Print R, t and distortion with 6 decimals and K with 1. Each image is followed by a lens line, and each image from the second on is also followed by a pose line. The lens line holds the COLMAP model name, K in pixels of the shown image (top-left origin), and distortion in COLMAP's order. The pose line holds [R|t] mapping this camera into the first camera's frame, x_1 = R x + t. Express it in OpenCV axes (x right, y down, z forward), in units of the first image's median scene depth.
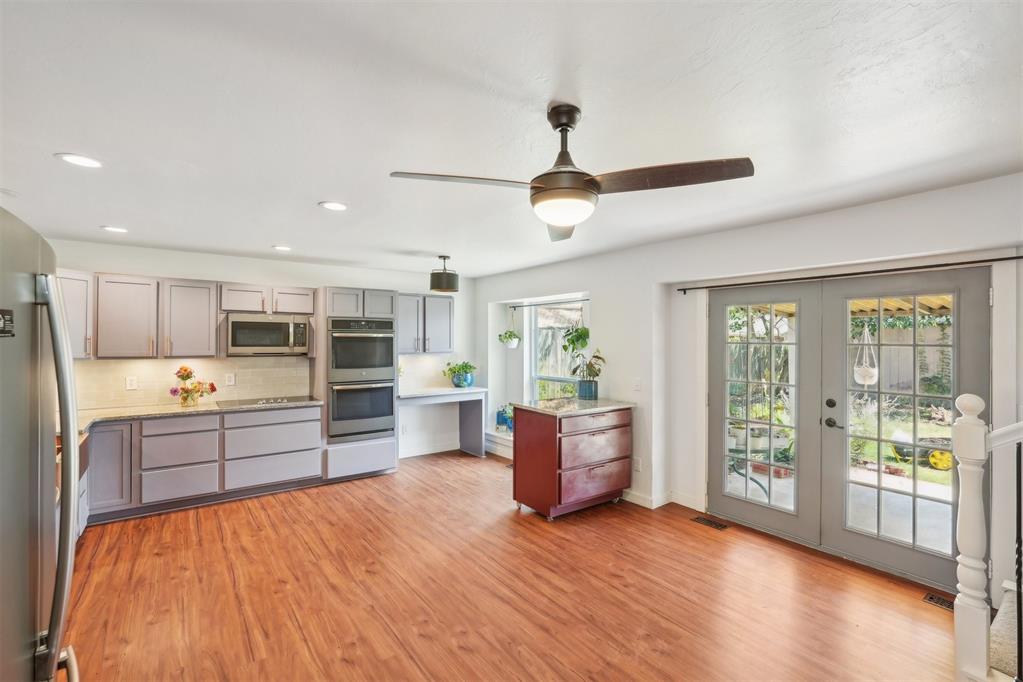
lens RADIAL K [[458.9, 0, 511.1], [0, 458.9, 337.3], [0, 0, 1]] dist [-0.005069, 0.000439]
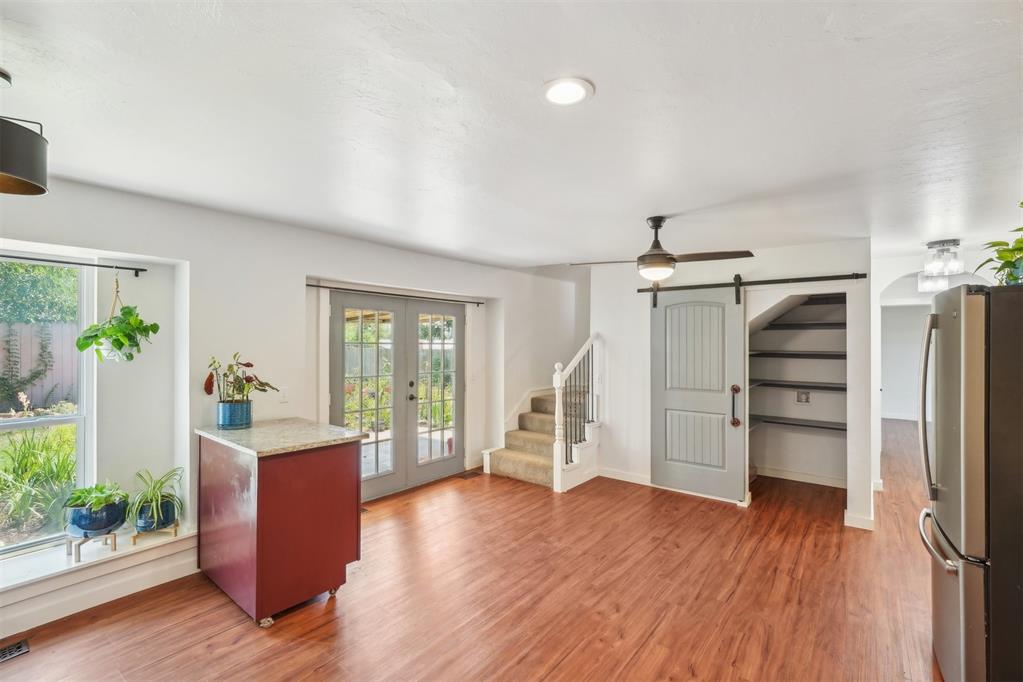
lens RADIAL K [[458.9, 0, 510.7], [0, 458.9, 340.8], [0, 0, 1]] dist [-0.005069, 0.000439]
pose [[-0.254274, -0.005119, 0.967119, -0.991746], [-0.009417, 0.999952, 0.002817, -0.000572], [-0.967086, -0.008391, -0.254310, 1.345840]]
